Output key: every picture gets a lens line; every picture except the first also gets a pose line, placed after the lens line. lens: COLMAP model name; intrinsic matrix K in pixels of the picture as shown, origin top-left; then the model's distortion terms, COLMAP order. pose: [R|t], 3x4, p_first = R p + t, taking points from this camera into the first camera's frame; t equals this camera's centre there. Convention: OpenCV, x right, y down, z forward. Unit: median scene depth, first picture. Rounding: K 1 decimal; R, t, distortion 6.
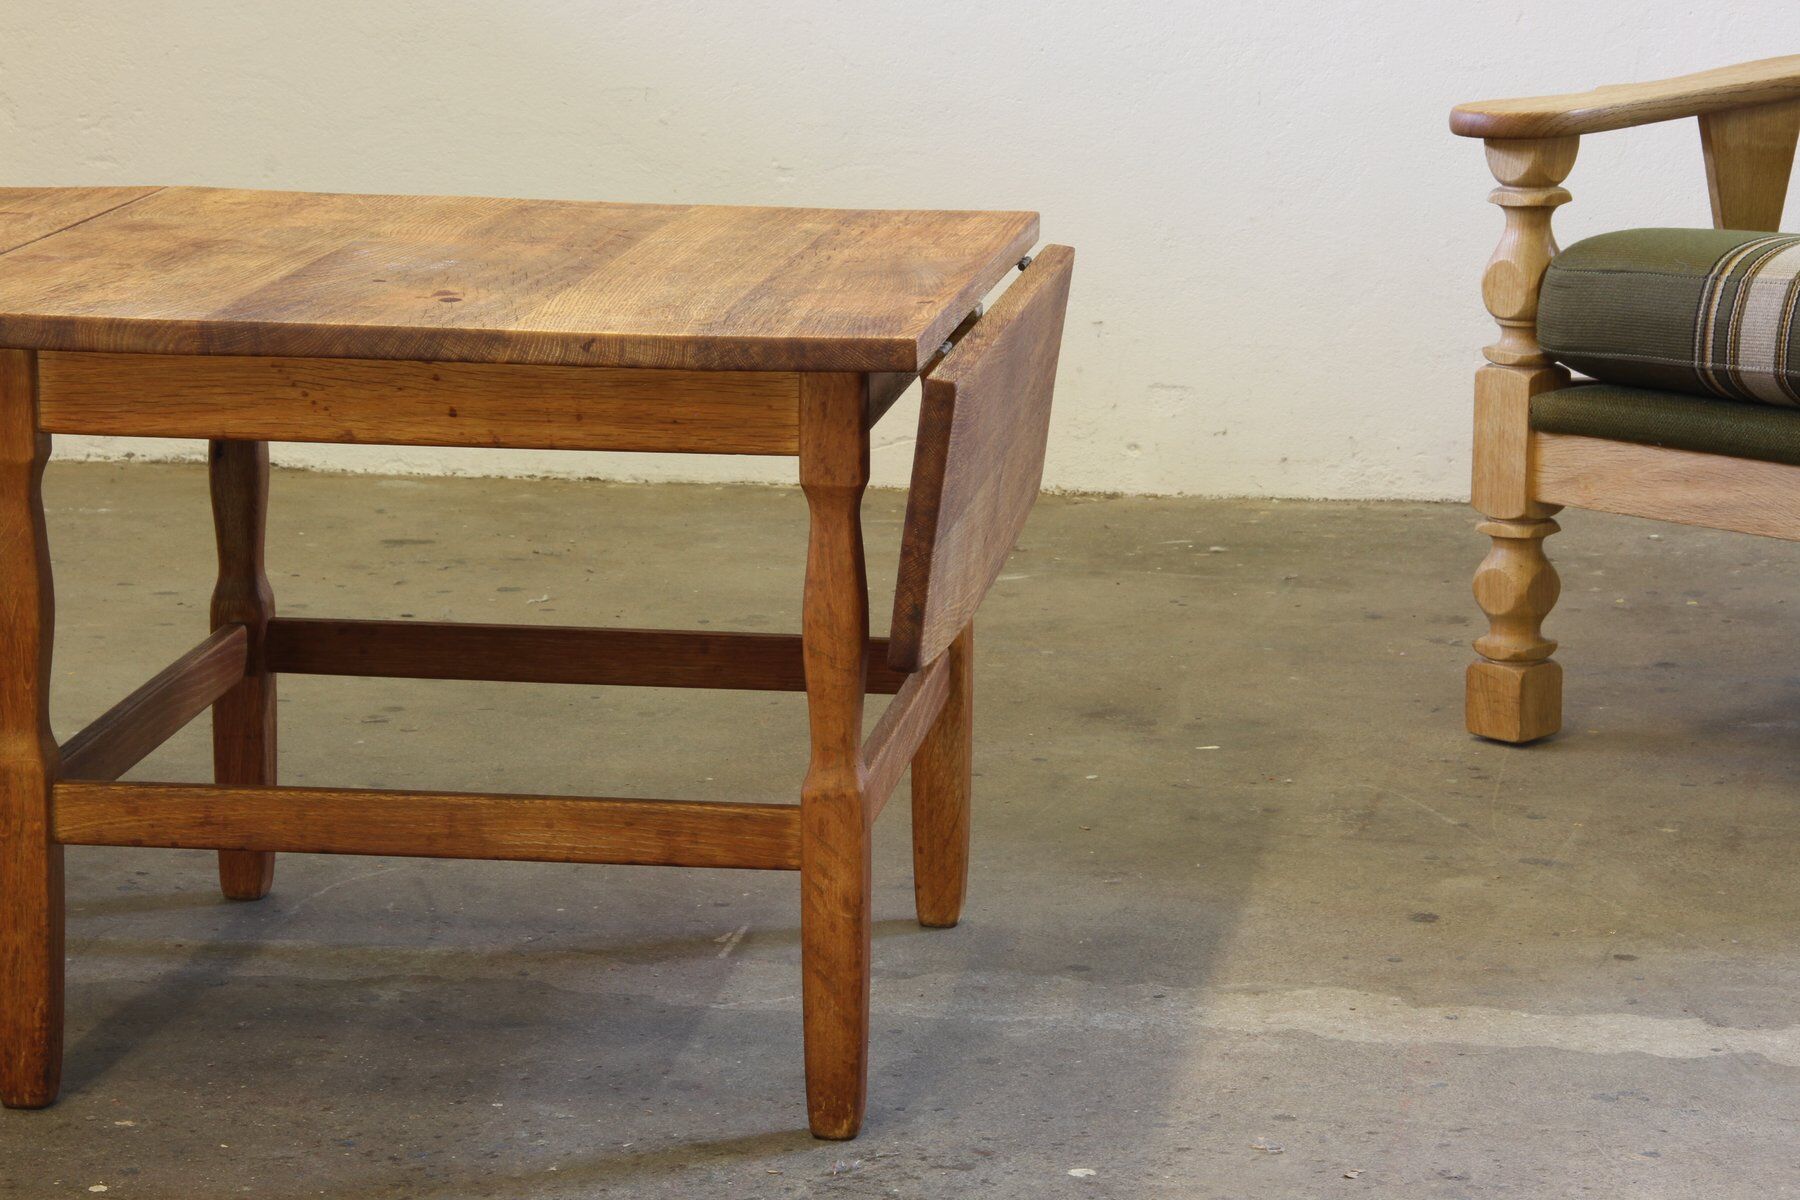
lens RADIAL K [[4993.3, 0, 863.3], [0, 4993.3, 656.8], [0, 0, 1]] dist [0.577585, 0.226544]
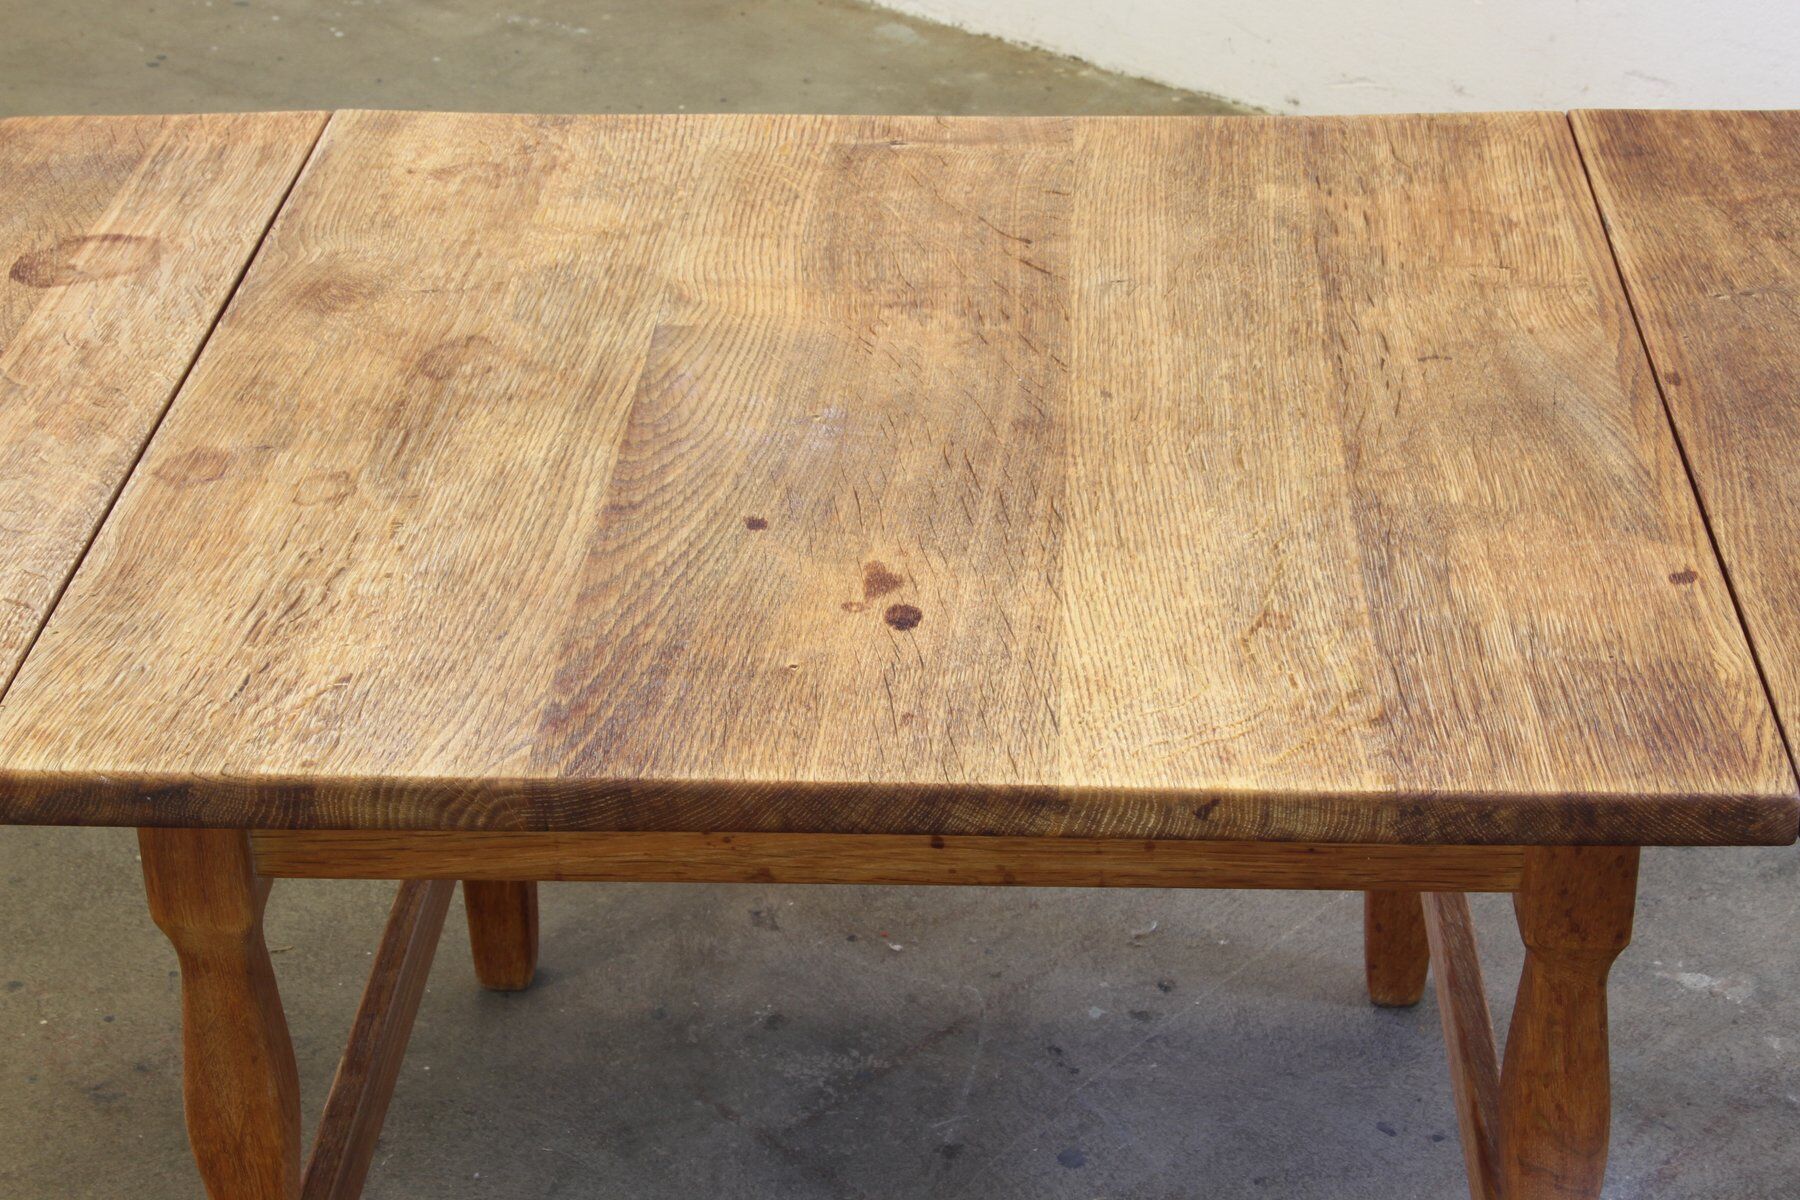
lens RADIAL K [[3188.0, 0, 885.8], [0, 3188.0, 632.5], [0, 0, 1]] dist [0.179177, 0.154167]
pose [[0.995675, -0.065762, 0.065621, -0.110535], [0.042210, 0.949459, 0.311041, -0.191026], [-0.082759, -0.306926, 0.948128, 0.636479]]
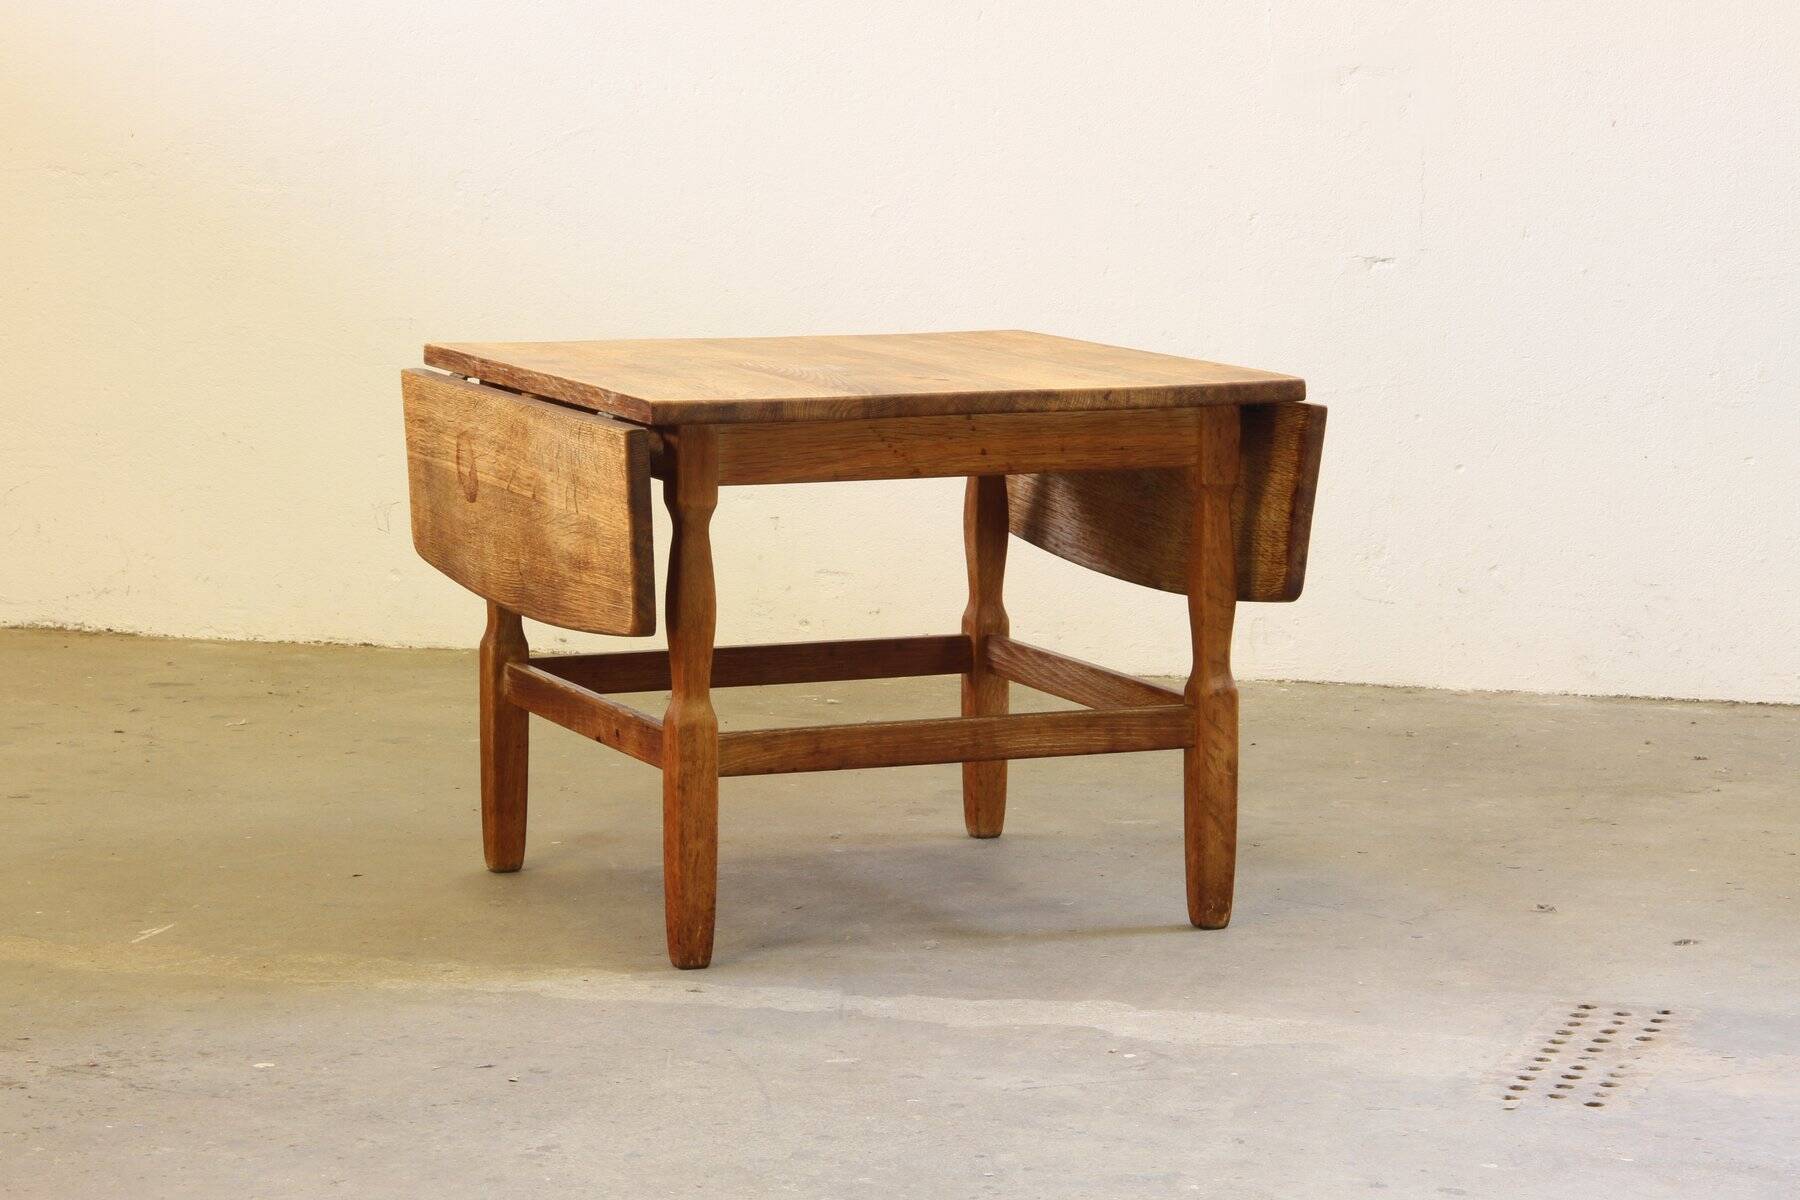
lens RADIAL K [[5062.9, 0, 897.9], [0, 5062.9, 652.2], [0, 0, 1]] dist [0.525557, 1.249293]
pose [[0.854734, -0.069977, 0.514328, -0.862668], [0.105432, 0.993621, -0.040023, 0.065782], [-0.508246, 0.088436, 0.856659, -0.251635]]
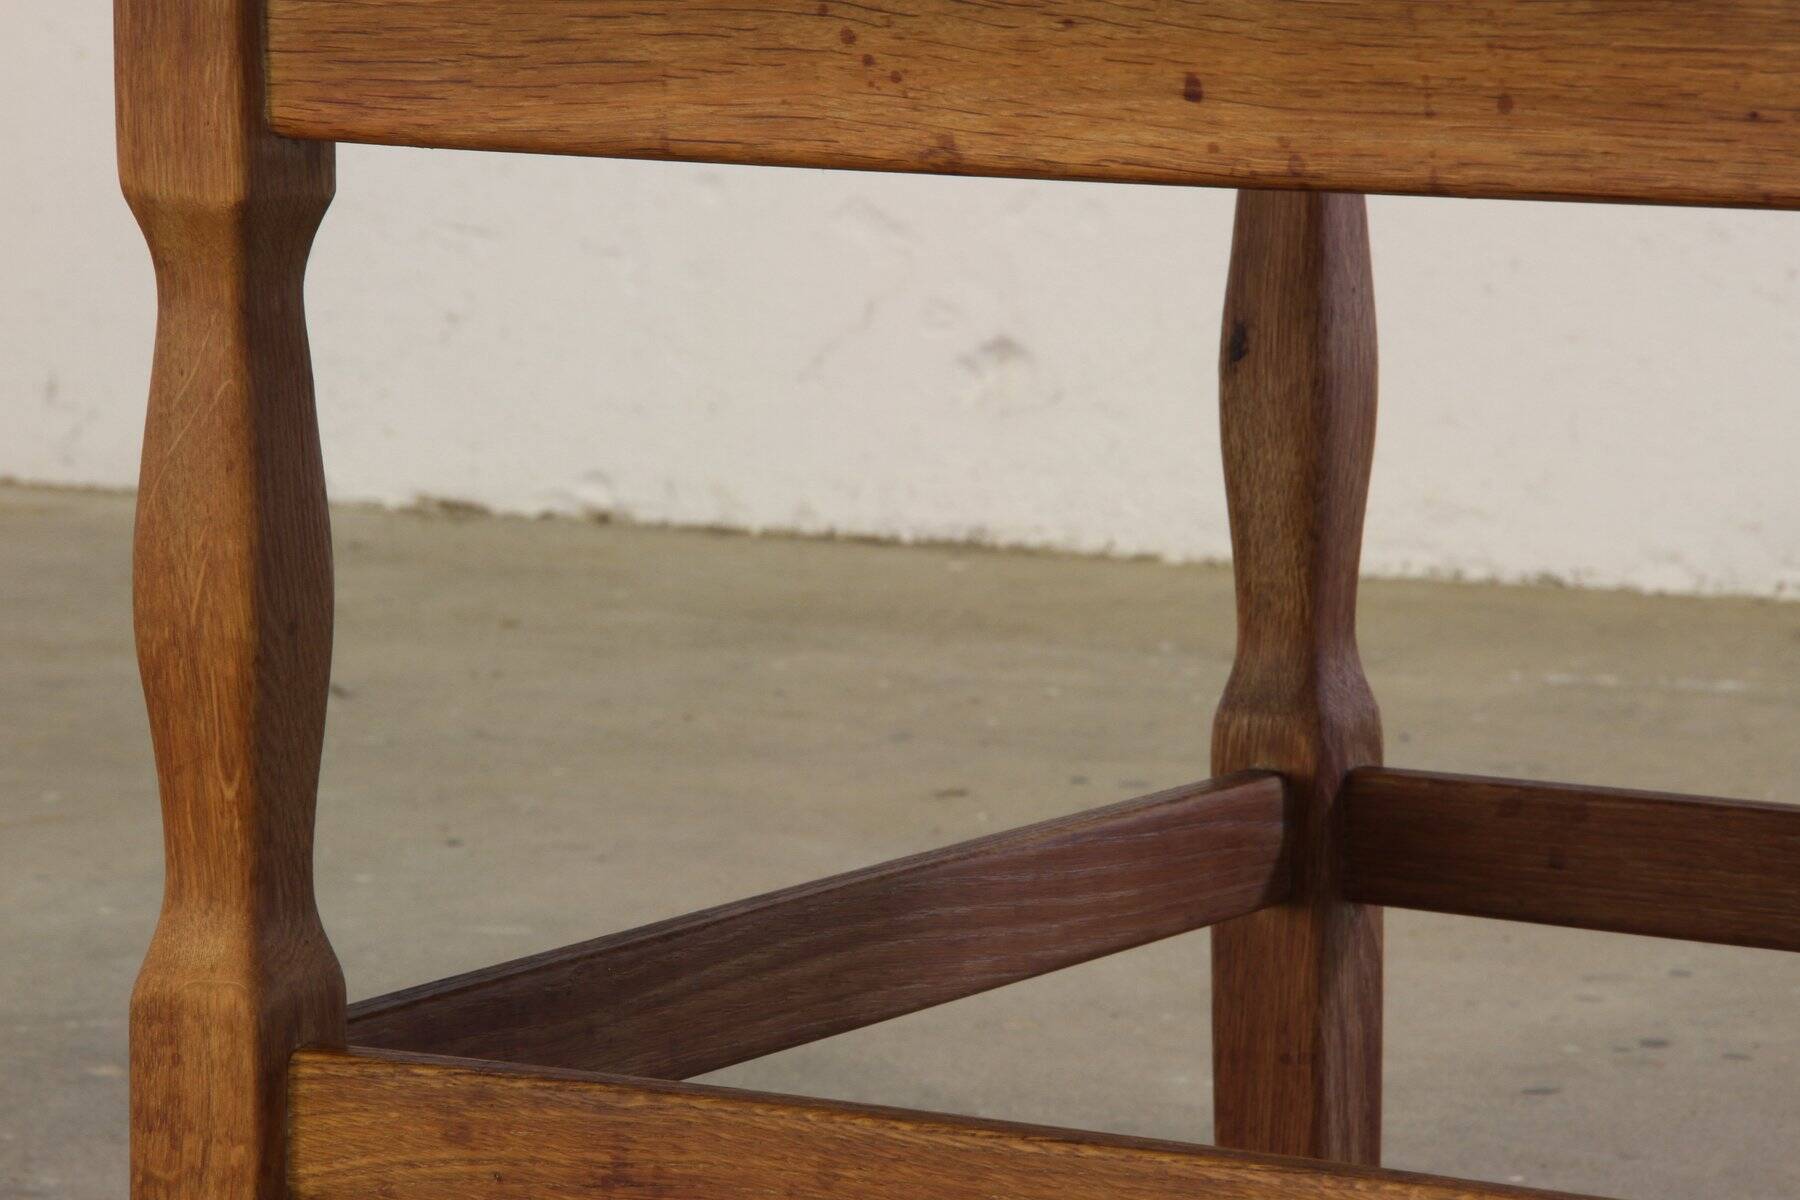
lens RADIAL K [[8642.6, 0, 895.7], [0, 8642.6, 636.4], [0, 0, 1]] dist [1.253232, -4.374787]
pose [[0.909336, 0.050804, -0.412948, 0.159166], [-0.079545, 0.995437, -0.052697, 0.025445], [0.408387, 0.080767, 0.909229, 0.417845]]
